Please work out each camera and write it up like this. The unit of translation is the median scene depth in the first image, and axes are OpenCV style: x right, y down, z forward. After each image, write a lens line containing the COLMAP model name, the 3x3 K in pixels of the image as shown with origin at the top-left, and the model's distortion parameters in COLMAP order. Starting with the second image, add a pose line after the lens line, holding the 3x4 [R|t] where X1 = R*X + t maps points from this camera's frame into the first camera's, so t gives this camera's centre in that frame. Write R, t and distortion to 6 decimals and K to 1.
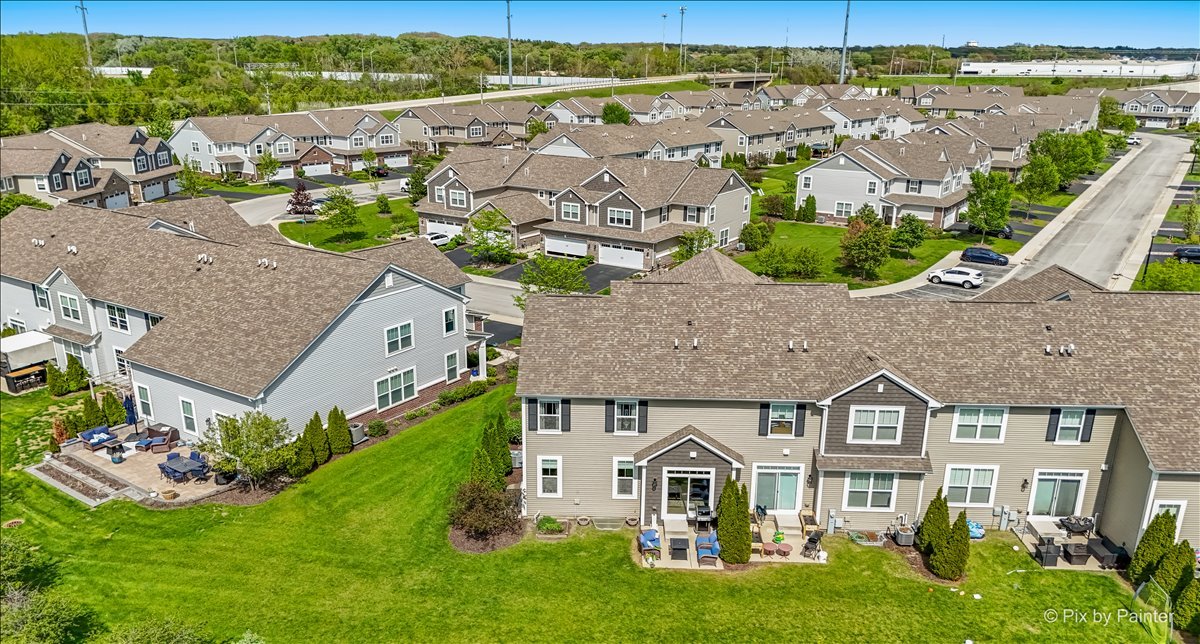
lens RADIAL K [[911.5, 0, 600.0], [0, 911.5, 322.0], [0, 0, 1]] dist [0.081278, -0.095804]
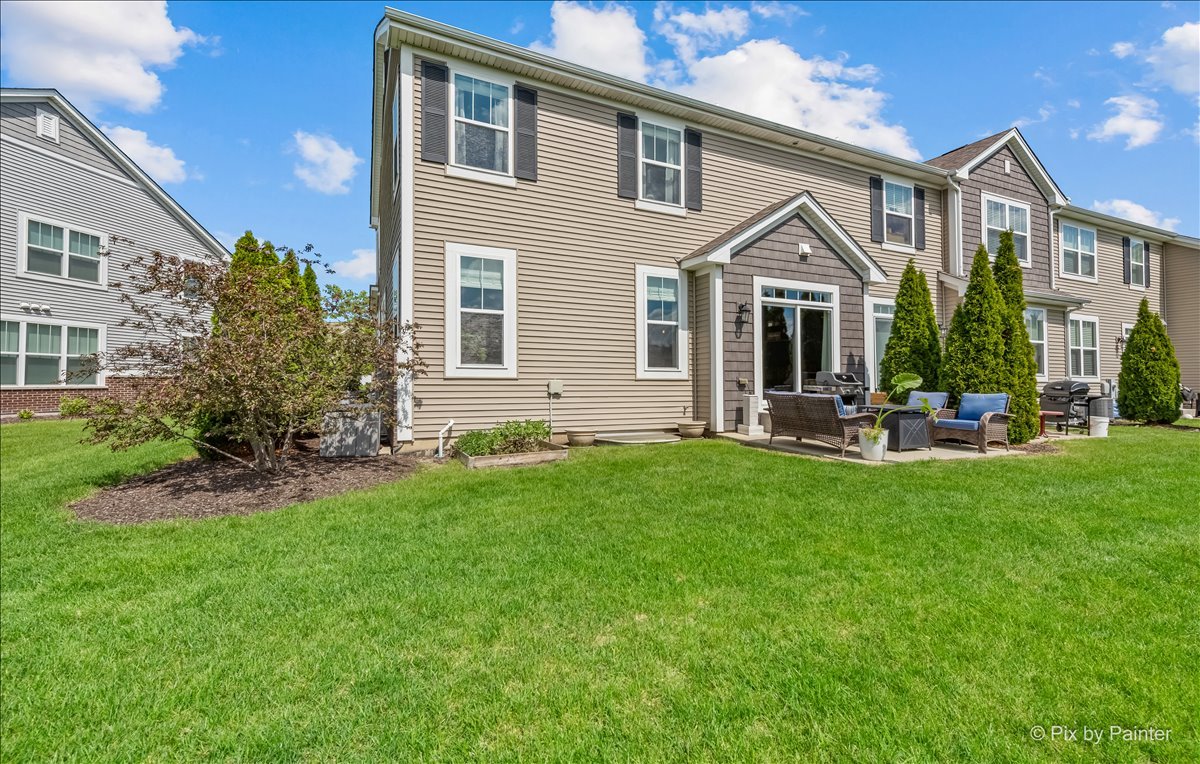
lens RADIAL K [[517.6, 0, 600.0], [0, 517.6, 382.0], [0, 0, 1]] dist [-0.001255, -0.000332]
pose [[0.896319, -0.012045, 0.443246, -0.105415], [0.156168, 0.944155, -0.290142, 0.264801], [-0.414998, 0.329281, 0.848145, 0.834530]]
